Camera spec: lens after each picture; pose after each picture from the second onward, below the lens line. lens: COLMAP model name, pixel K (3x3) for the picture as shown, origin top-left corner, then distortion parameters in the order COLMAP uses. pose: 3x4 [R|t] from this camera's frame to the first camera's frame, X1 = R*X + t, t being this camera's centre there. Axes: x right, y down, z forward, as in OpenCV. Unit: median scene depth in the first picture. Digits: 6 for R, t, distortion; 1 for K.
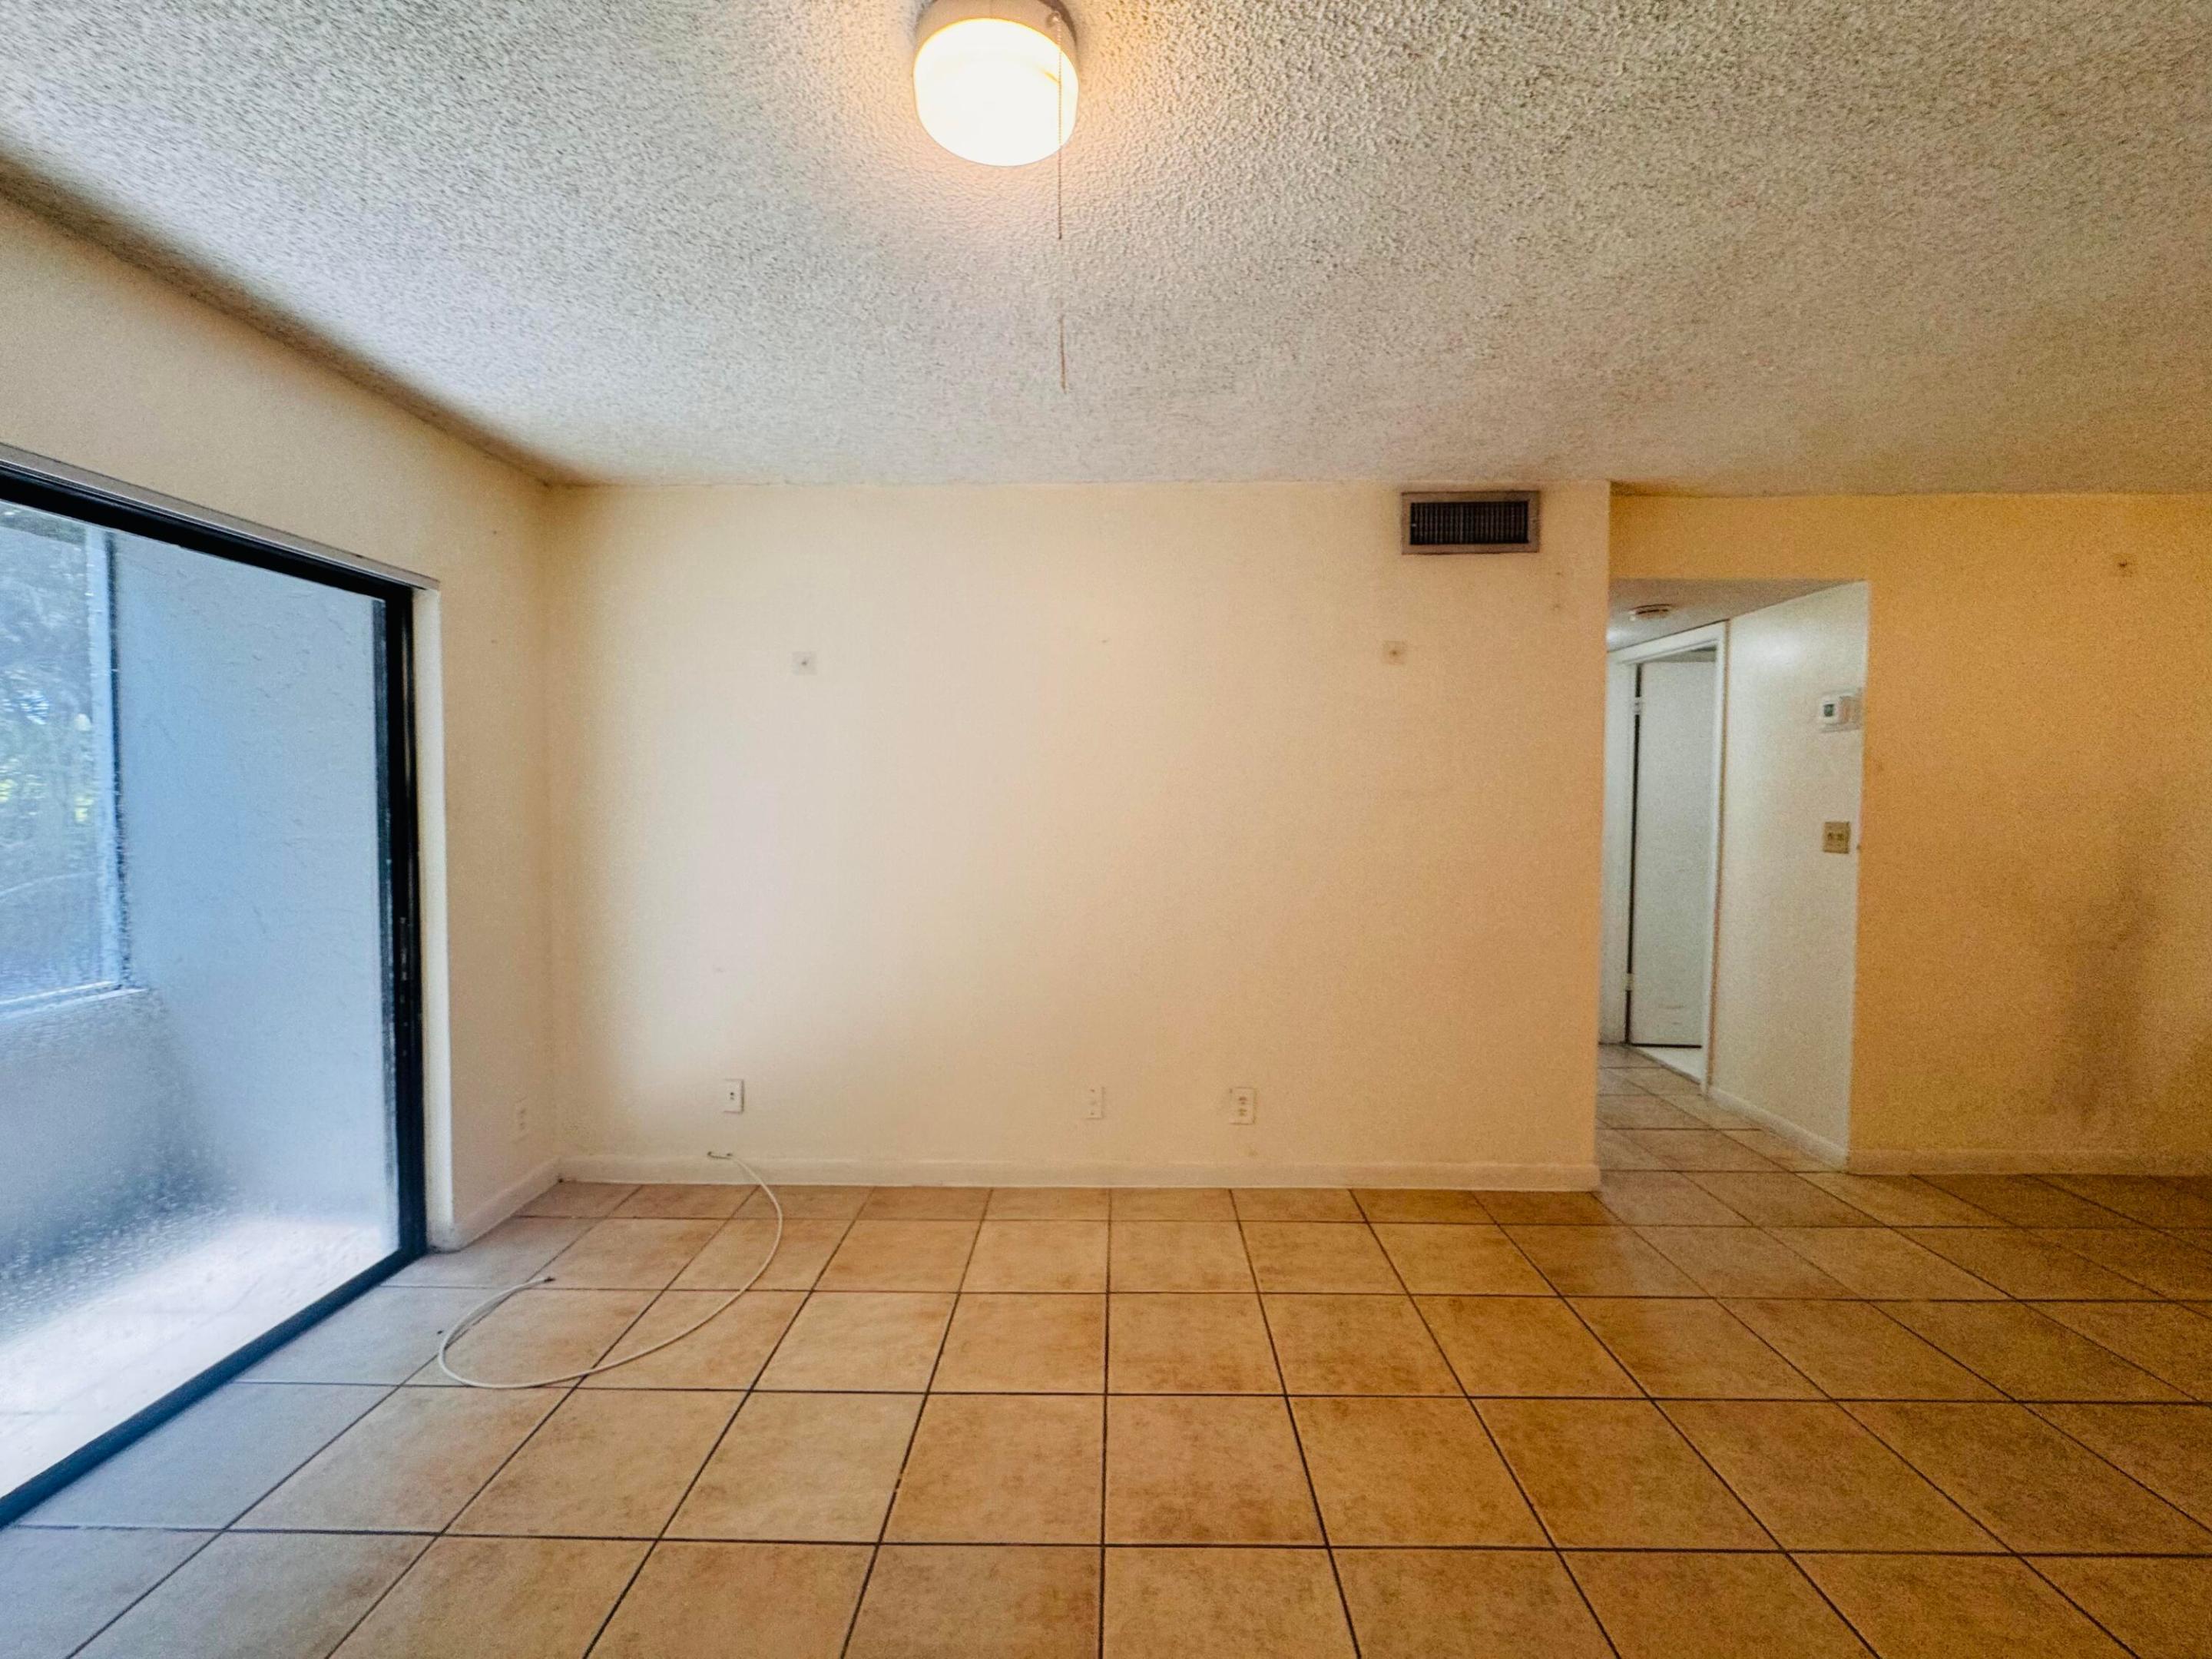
lens RADIAL K [[888.2, 0, 1101.7], [0, 888.2, 829.6], [0, 0, 1]] dist [-0.002762, 0.000253]
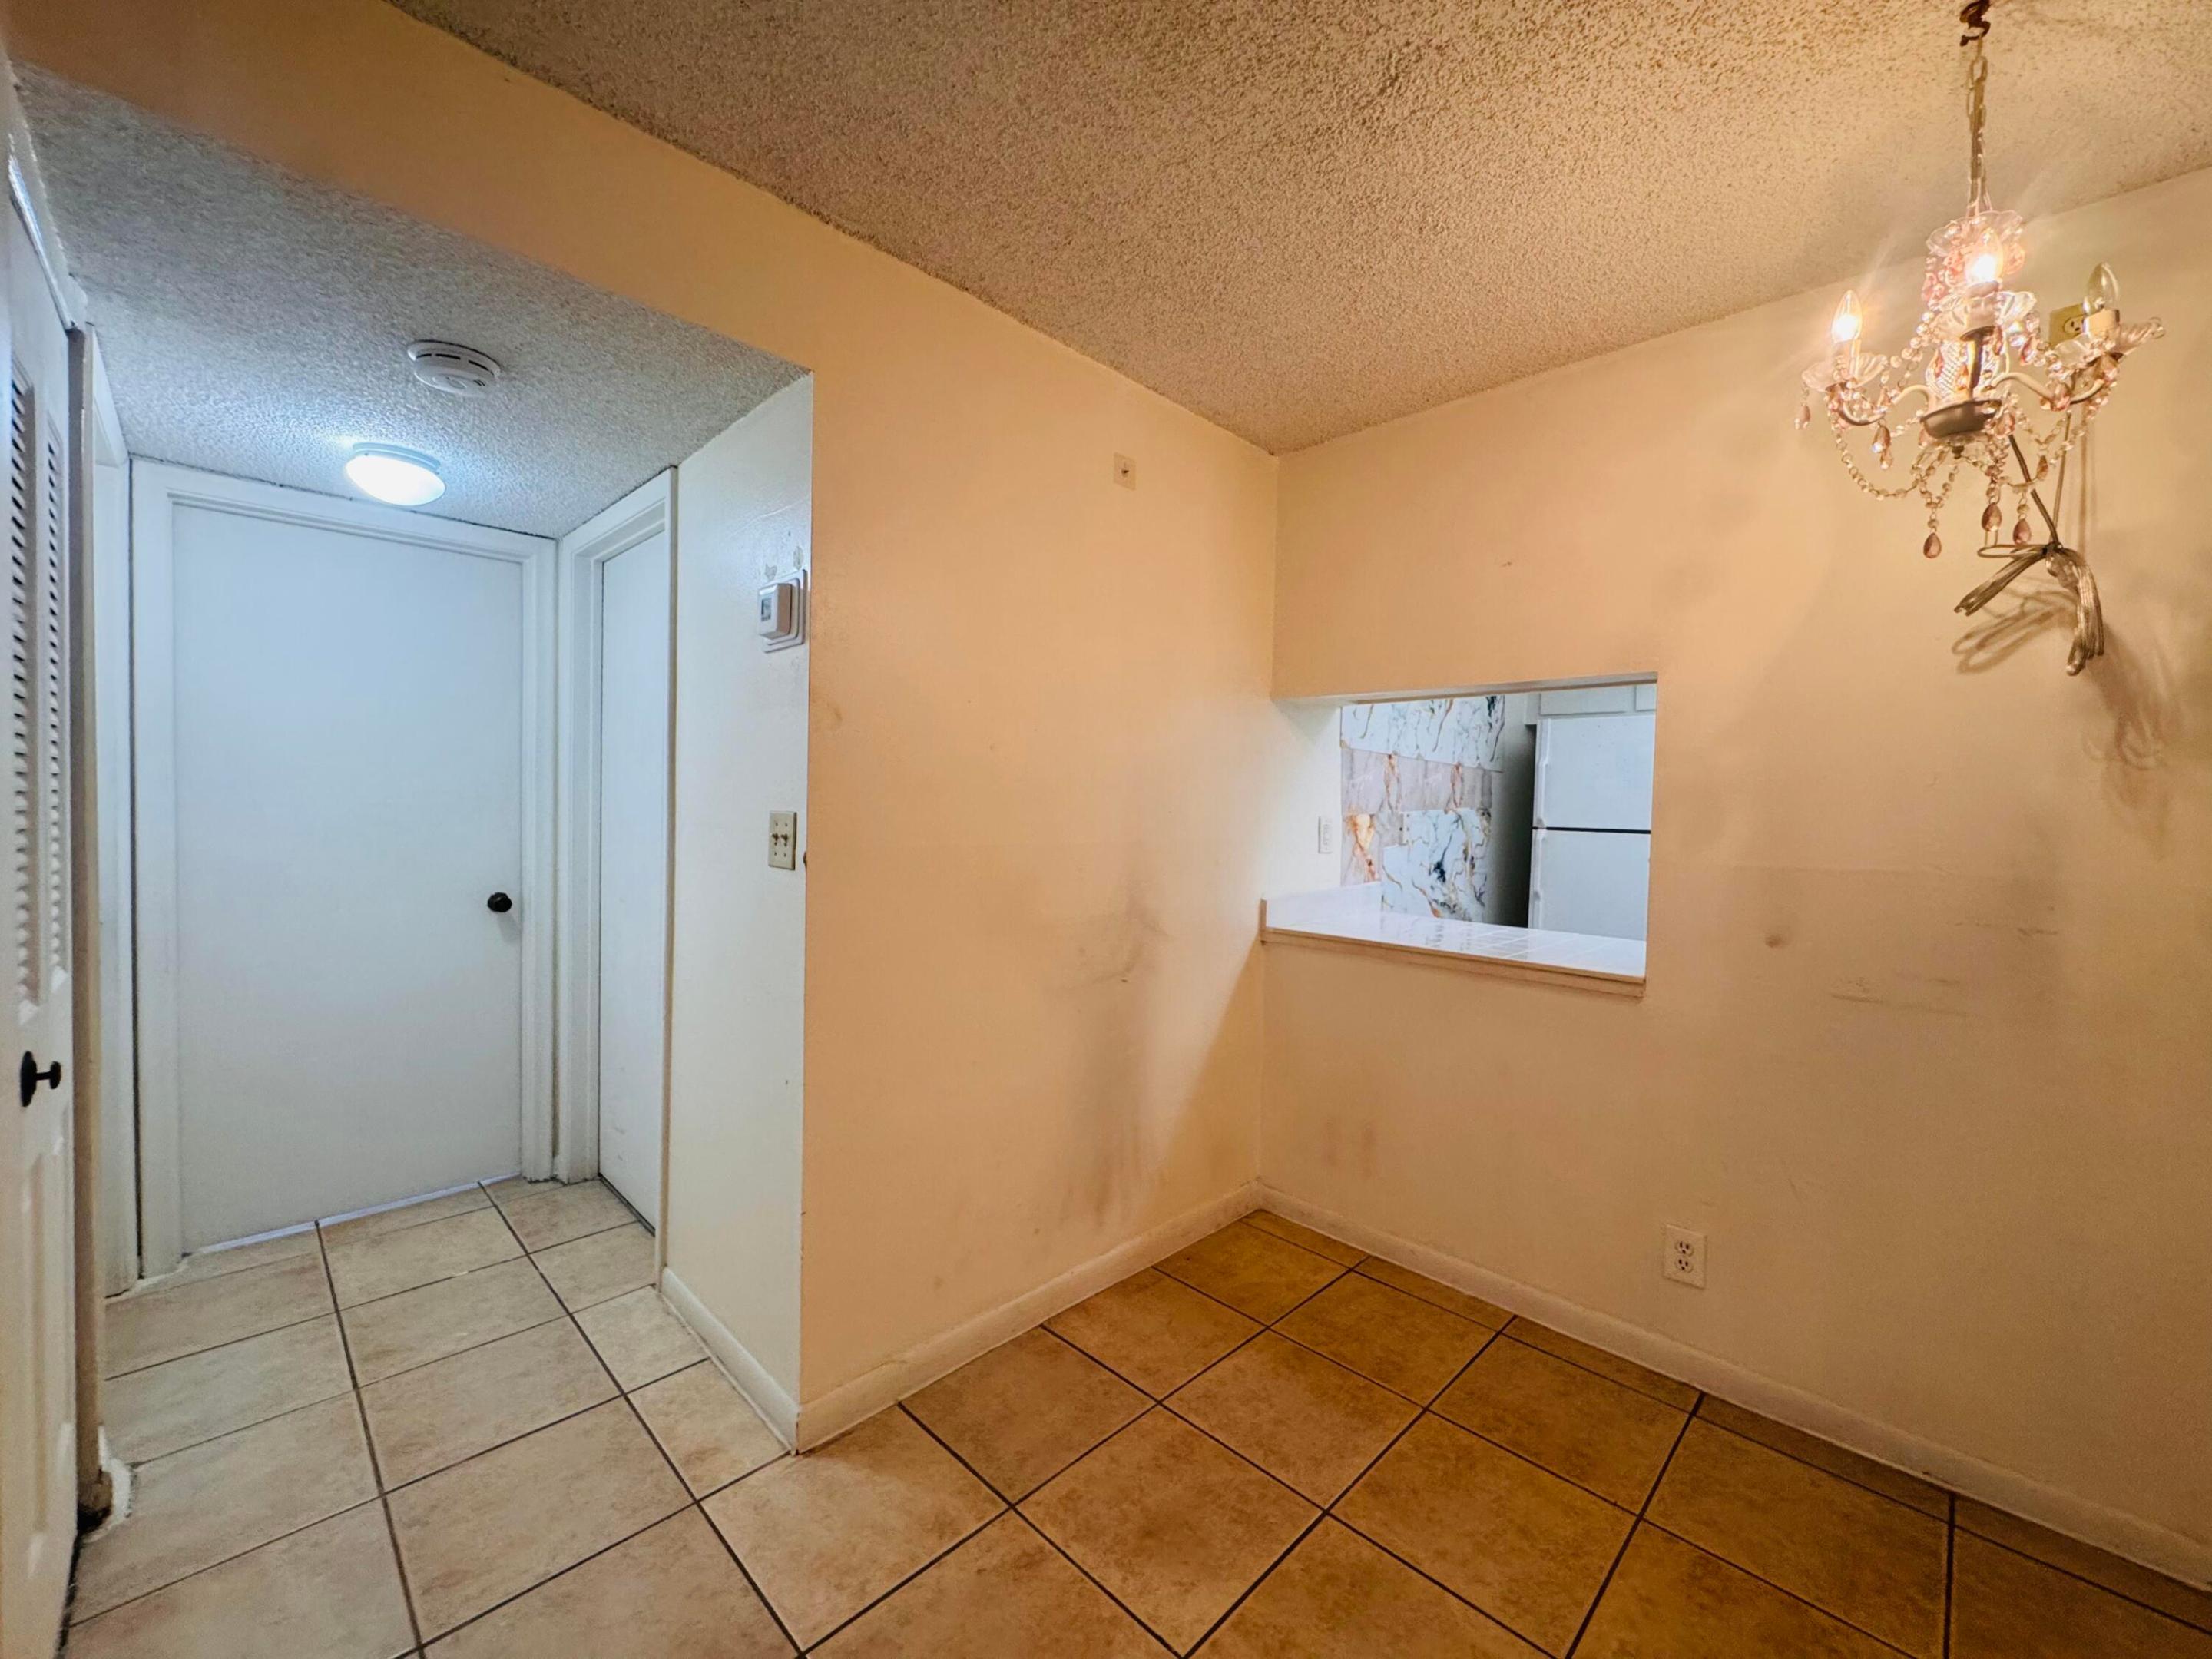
lens RADIAL K [[888.2, 0, 1101.2], [0, 888.2, 827.6], [0, 0, 1]] dist [-0.002762, 0.000253]
pose [[0.690083, -0.006092, 0.723705, 0.662428], [0.009038, 0.999959, -0.000201, 0.003078], [-0.723674, 0.006679, 0.690110, 0.554768]]
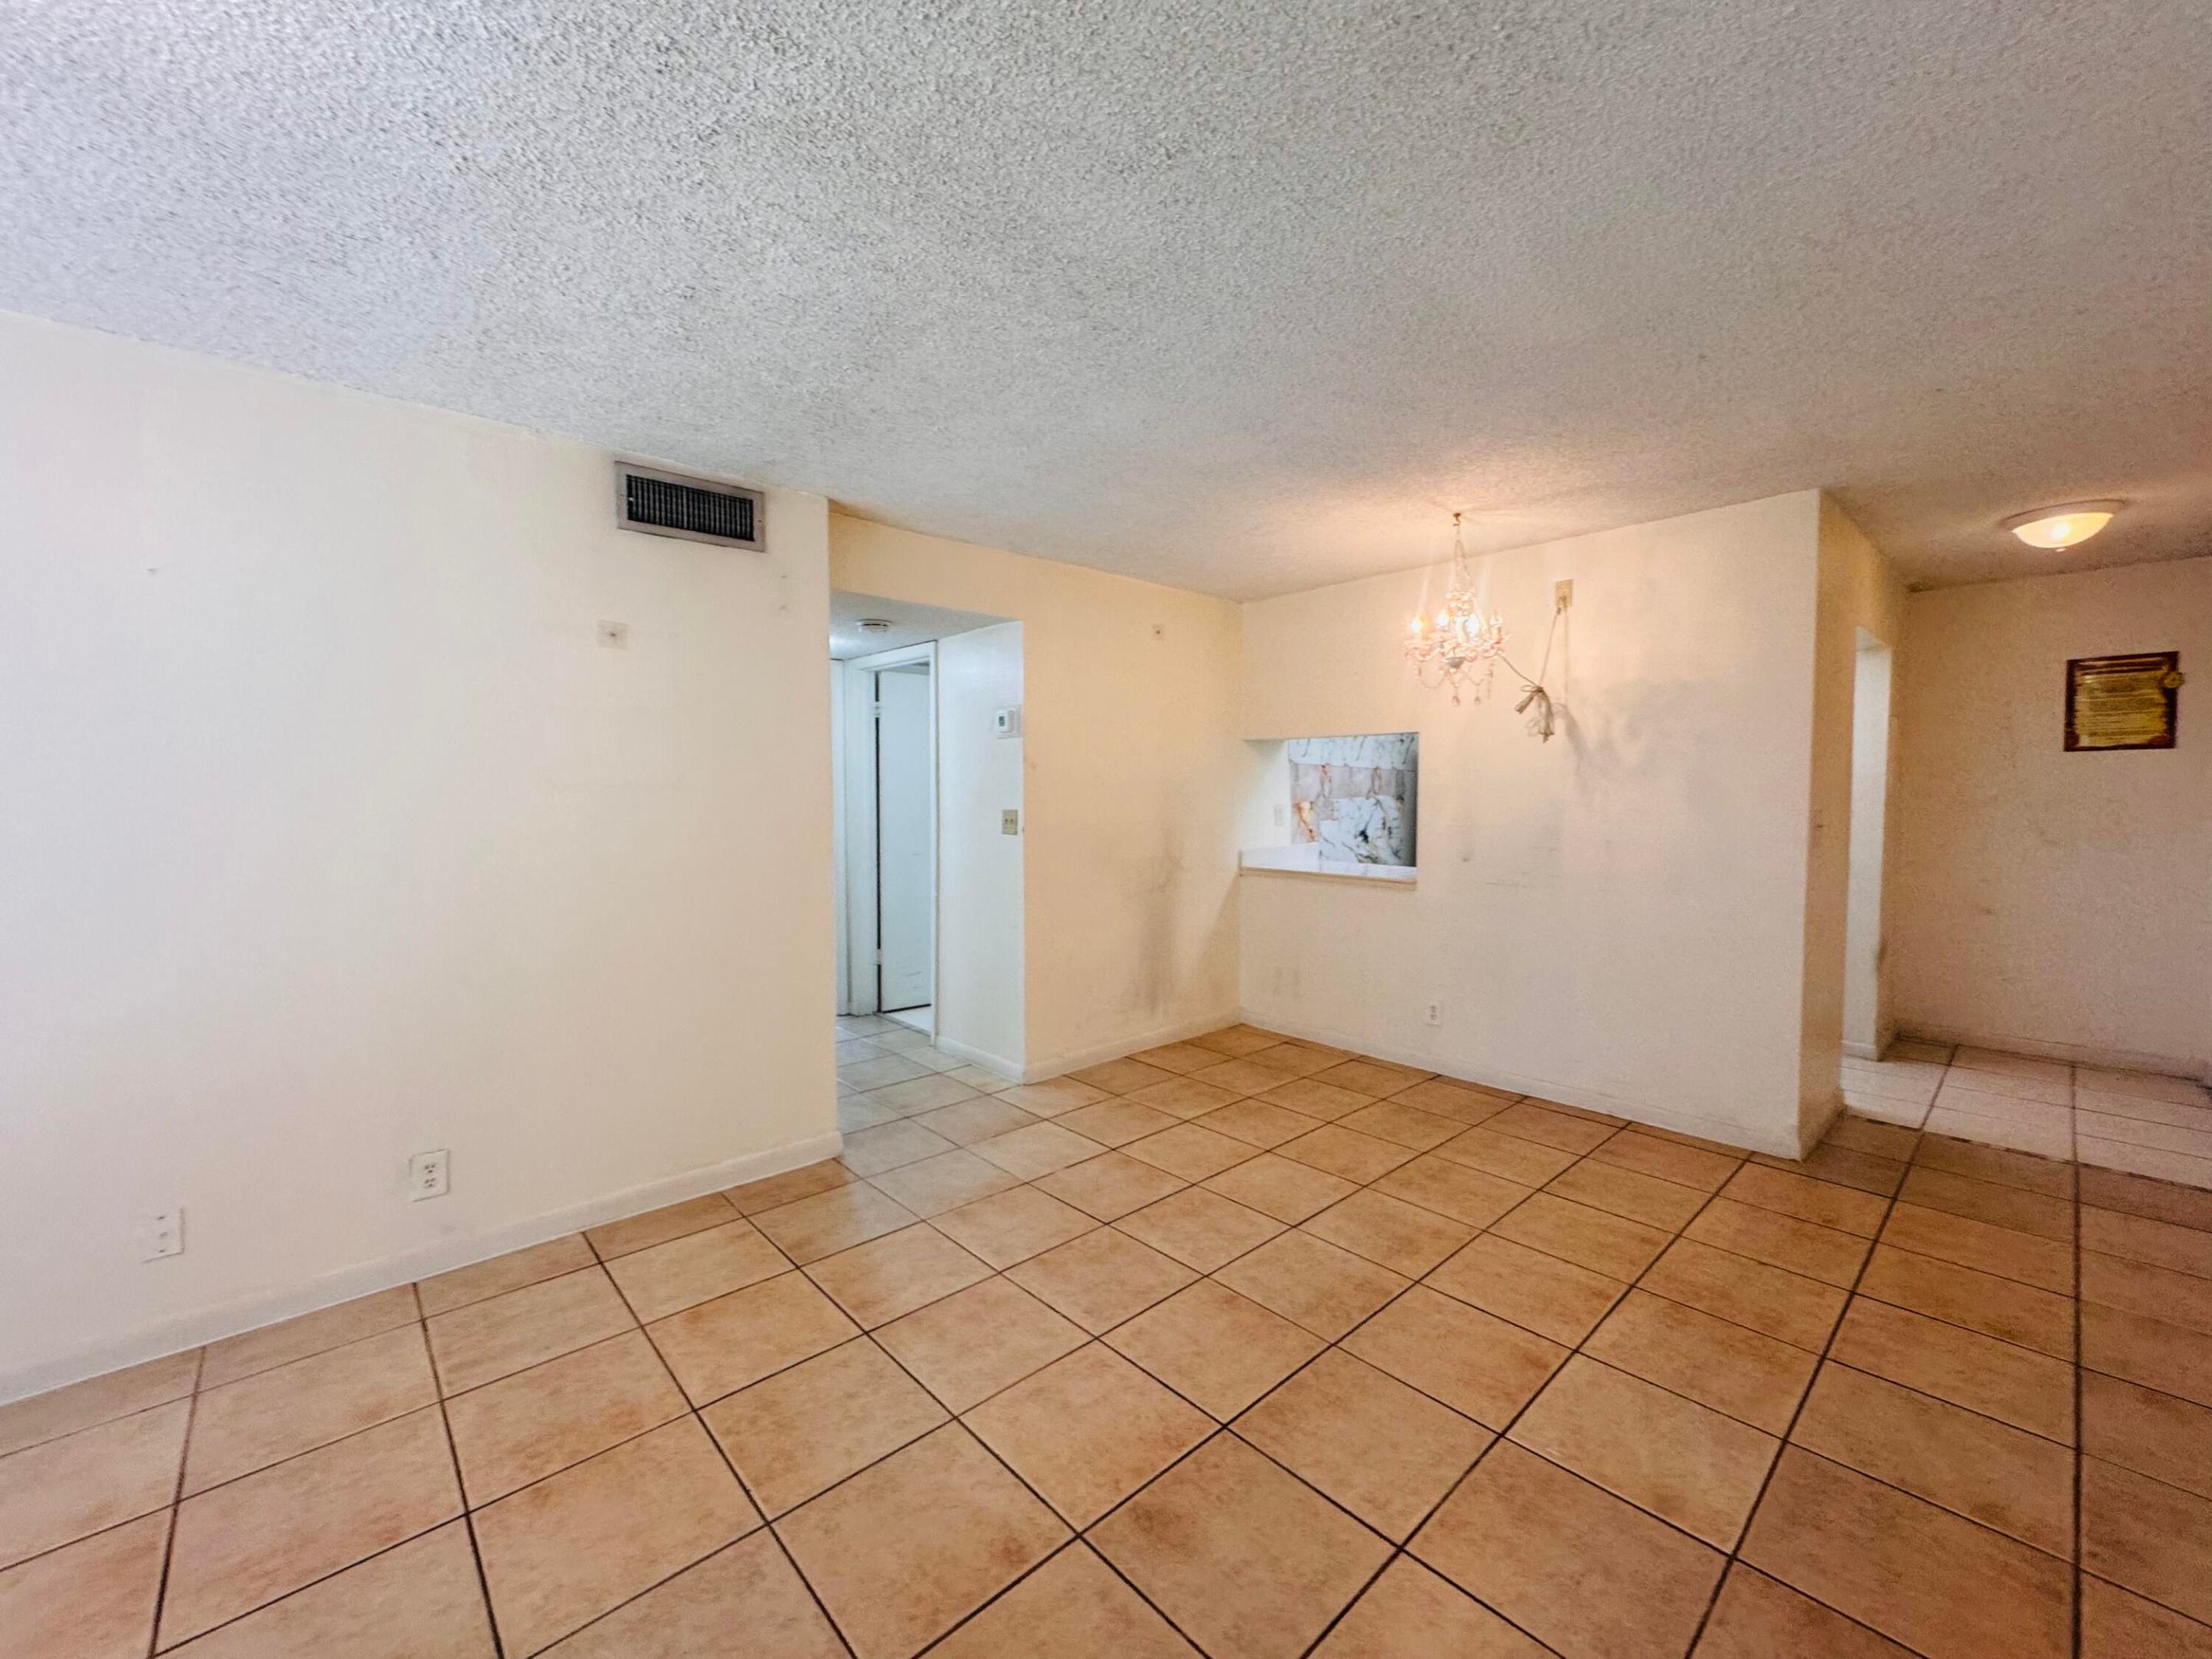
lens RADIAL K [[888.2, 0, 1099.5], [0, 888.2, 831.8], [0, 0, 1]] dist [-0.002762, 0.000253]
pose [[0.728184, -0.036345, 0.684418, 0.065918], [0.030622, 0.999321, 0.020487, 0.000348], [-0.684698, 0.006040, 0.728802, -0.010169]]
